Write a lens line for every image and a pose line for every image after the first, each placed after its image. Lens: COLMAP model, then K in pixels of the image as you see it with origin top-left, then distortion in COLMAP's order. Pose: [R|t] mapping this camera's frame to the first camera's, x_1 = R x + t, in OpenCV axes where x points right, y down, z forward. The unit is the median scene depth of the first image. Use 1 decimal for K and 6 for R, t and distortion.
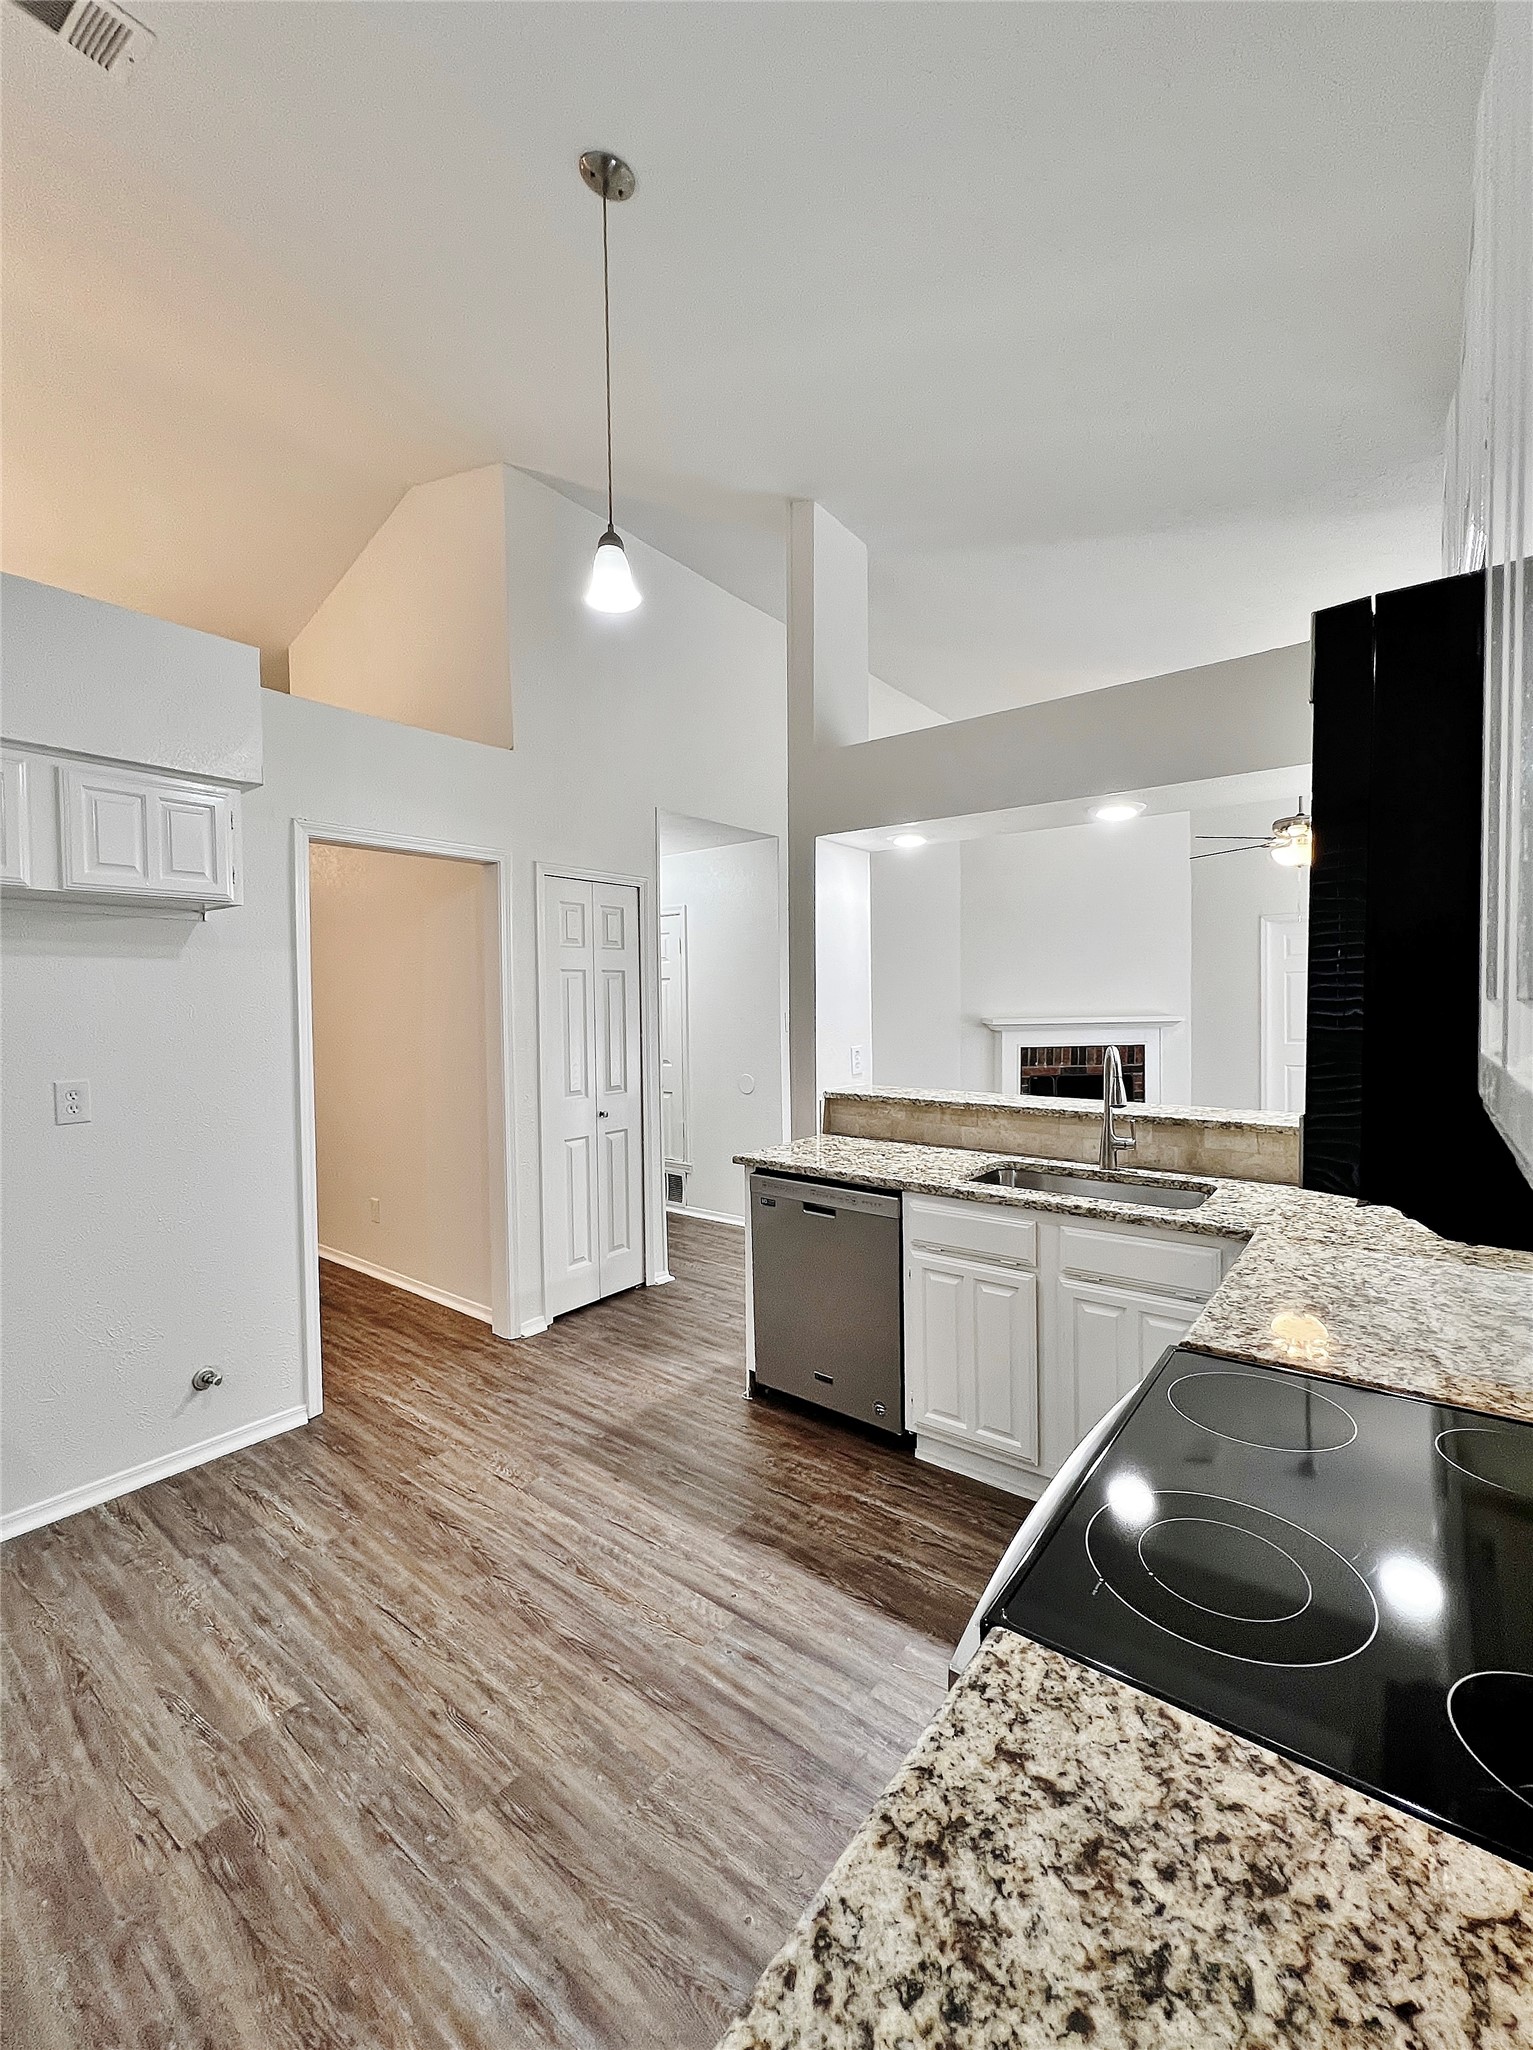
lens RADIAL K [[828.4, 0, 766.0], [0, 828.4, 1024.2], [0, 0, 1]] dist [-0.002700, 0.000519]
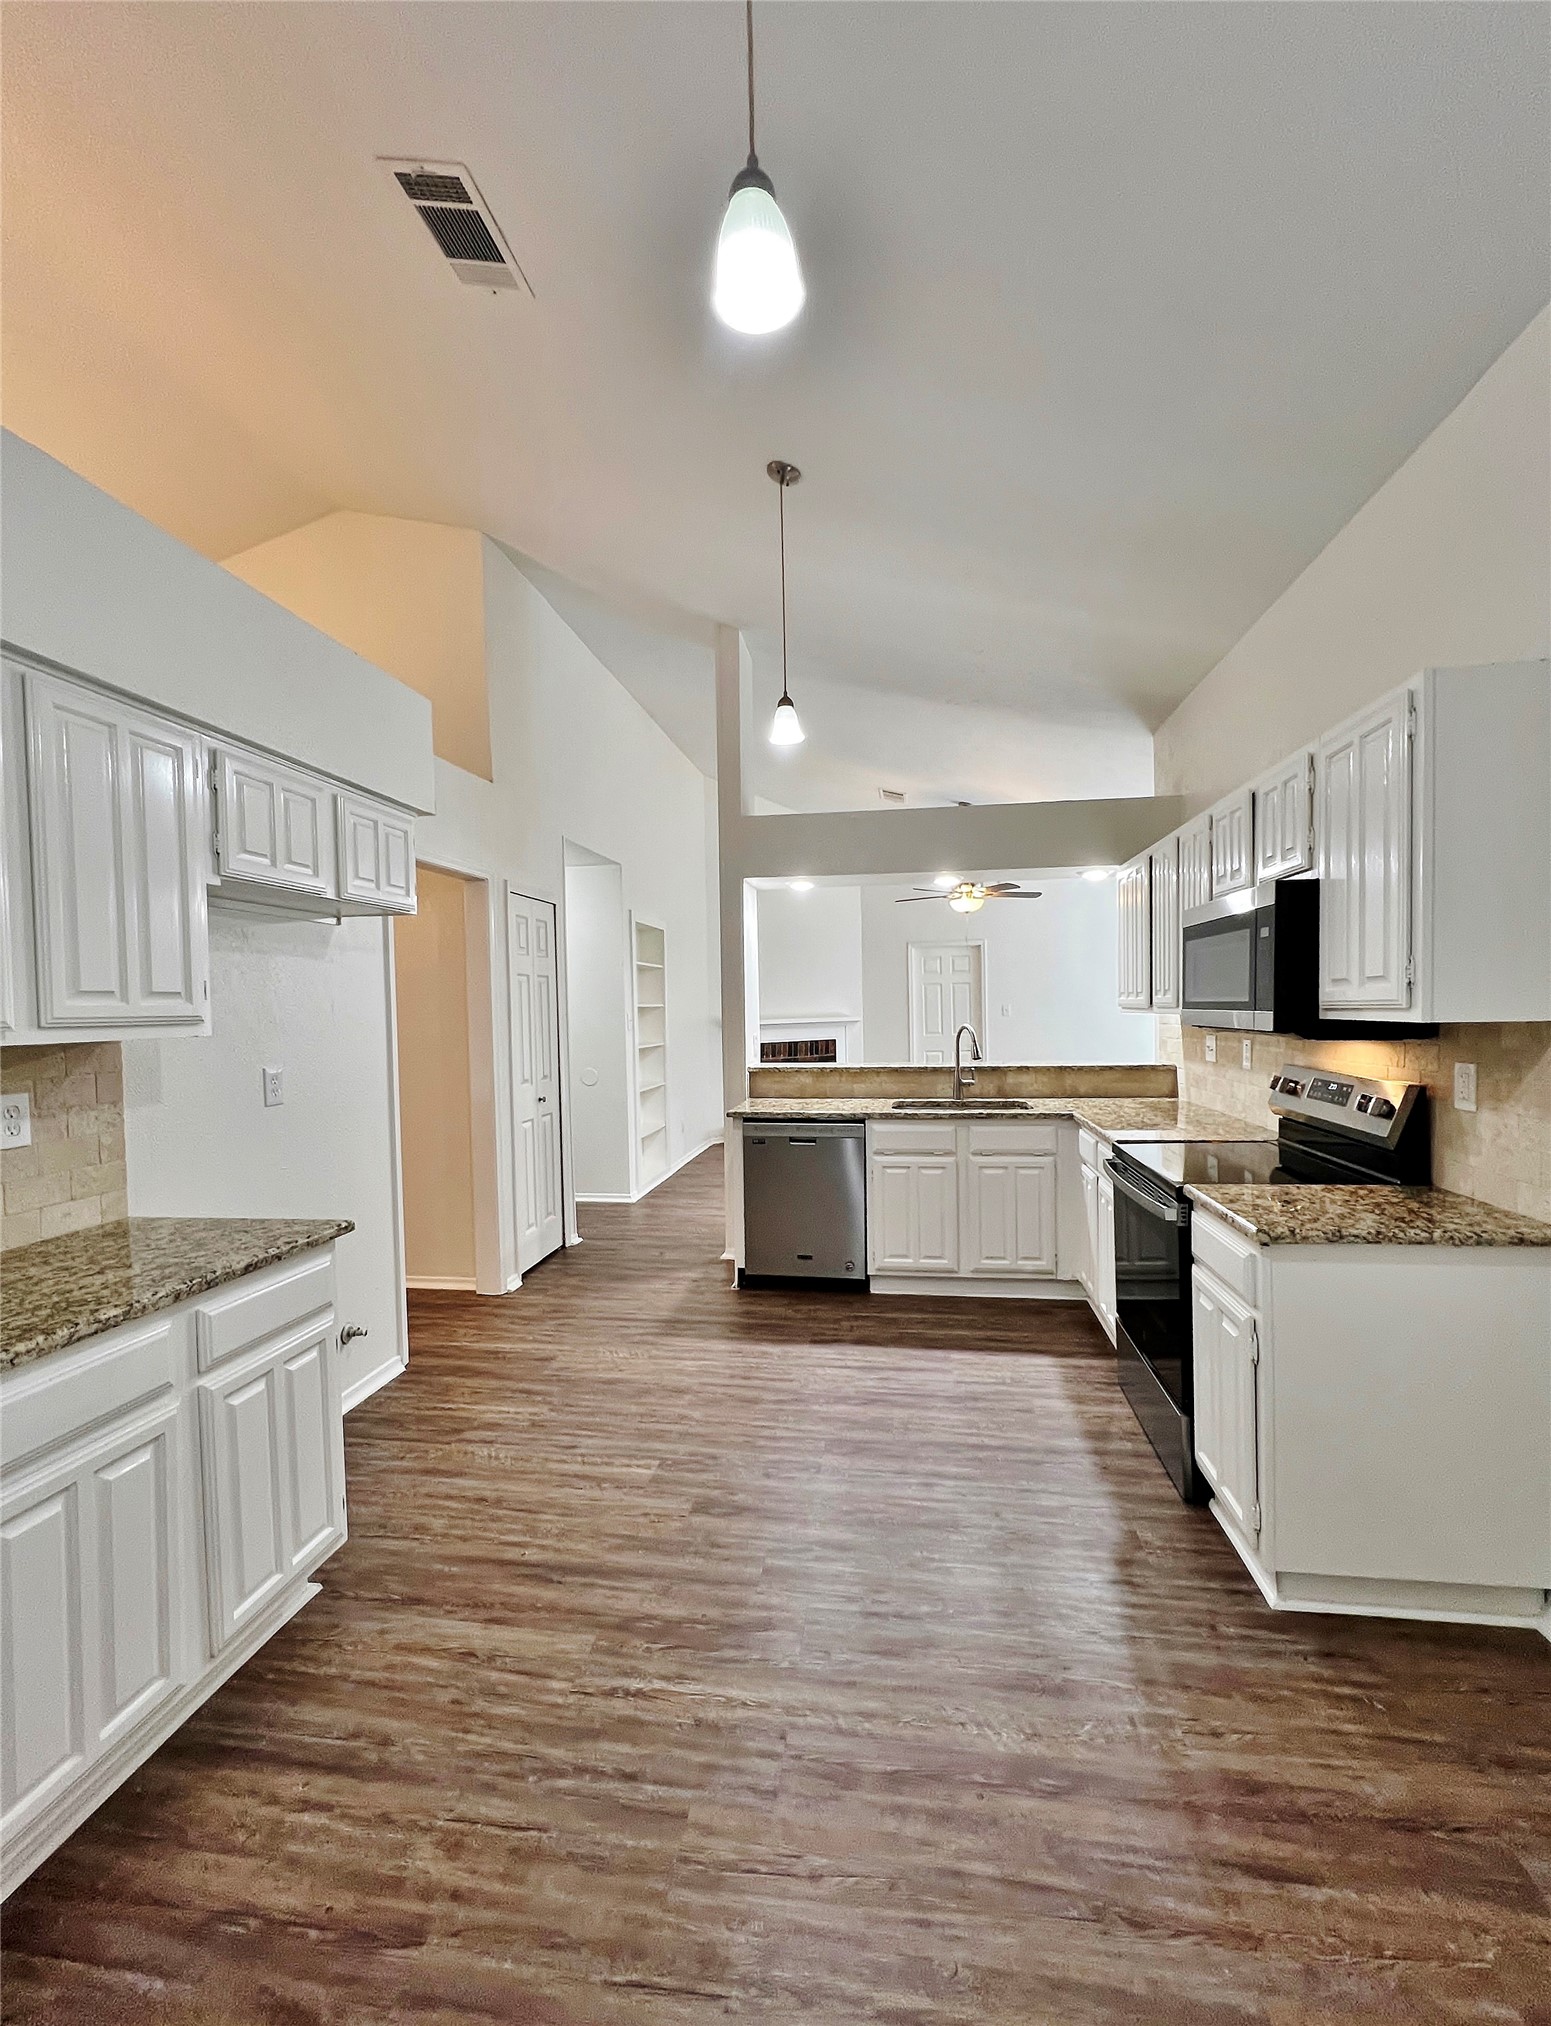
lens RADIAL K [[843.8, 0, 776.0], [0, 843.8, 1031.0], [0, 0, 1]] dist [0.013475, -0.000289]
pose [[0.873007, -0.018102, 0.487371, -0.760113], [0.021910, 0.999758, -0.002114, 0.035859], [-0.487215, 0.012524, 0.873192, -0.304240]]
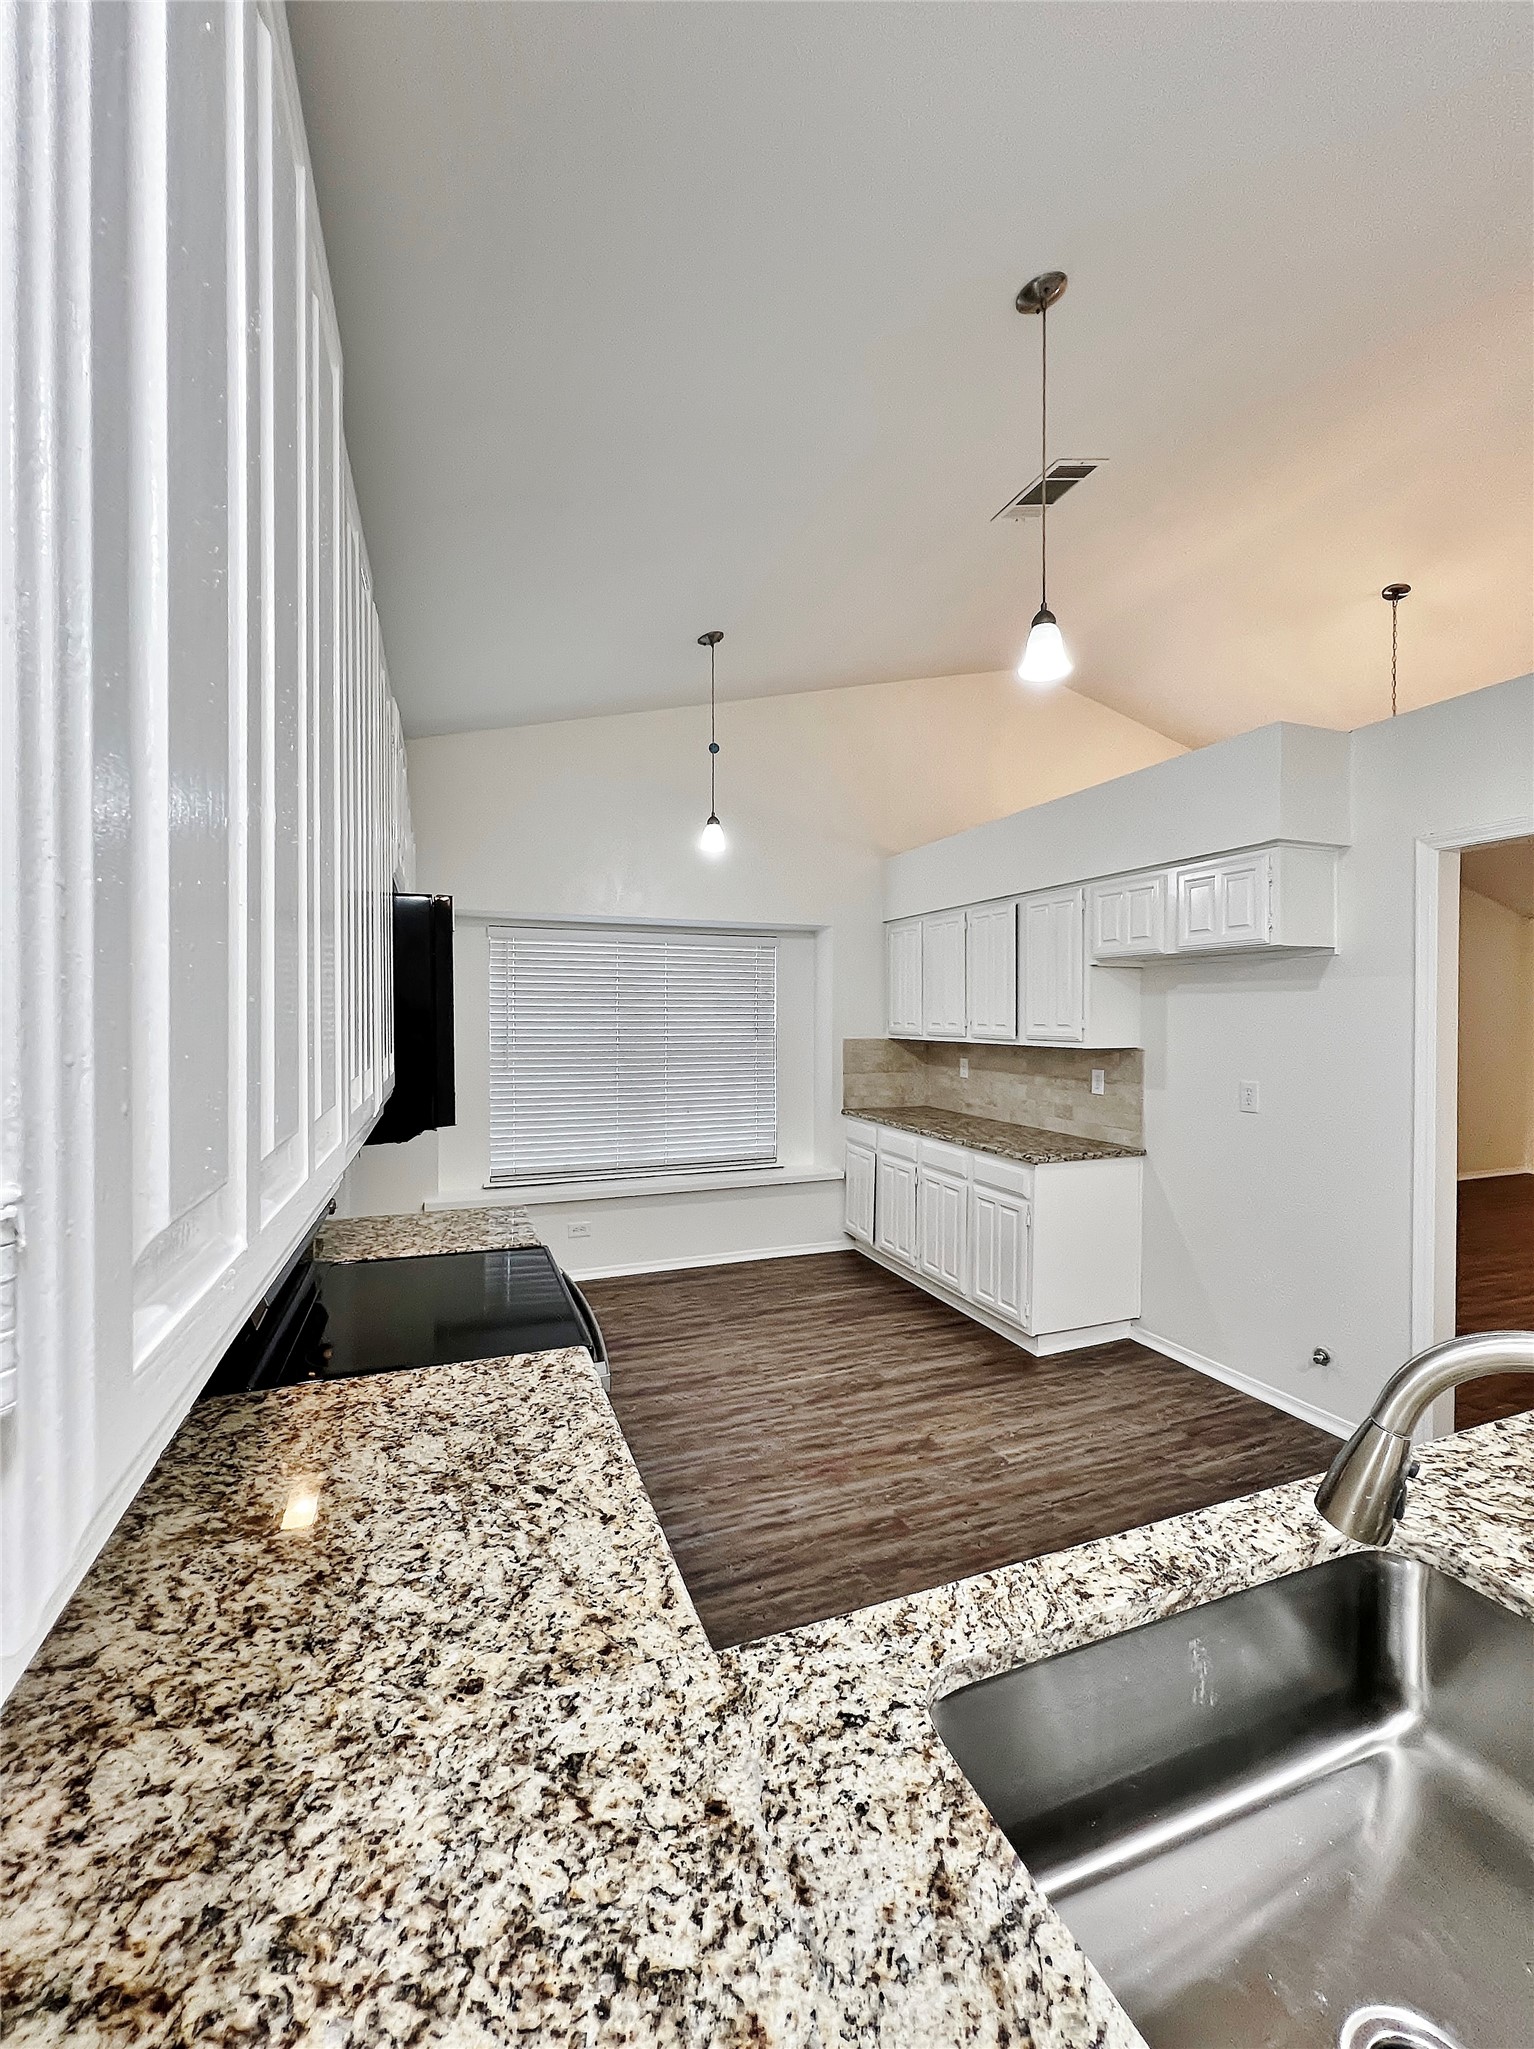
lens RADIAL K [[828.0, 0, 770.4], [0, 828.0, 1024.4], [0, 0, 1]] dist [-0.002700, 0.000519]
pose [[-0.508275, 0.021040, -0.860938, 0.719004], [-0.017269, 0.999252, 0.034615, -0.057940], [0.861021, 0.032461, -0.507532, 0.952211]]
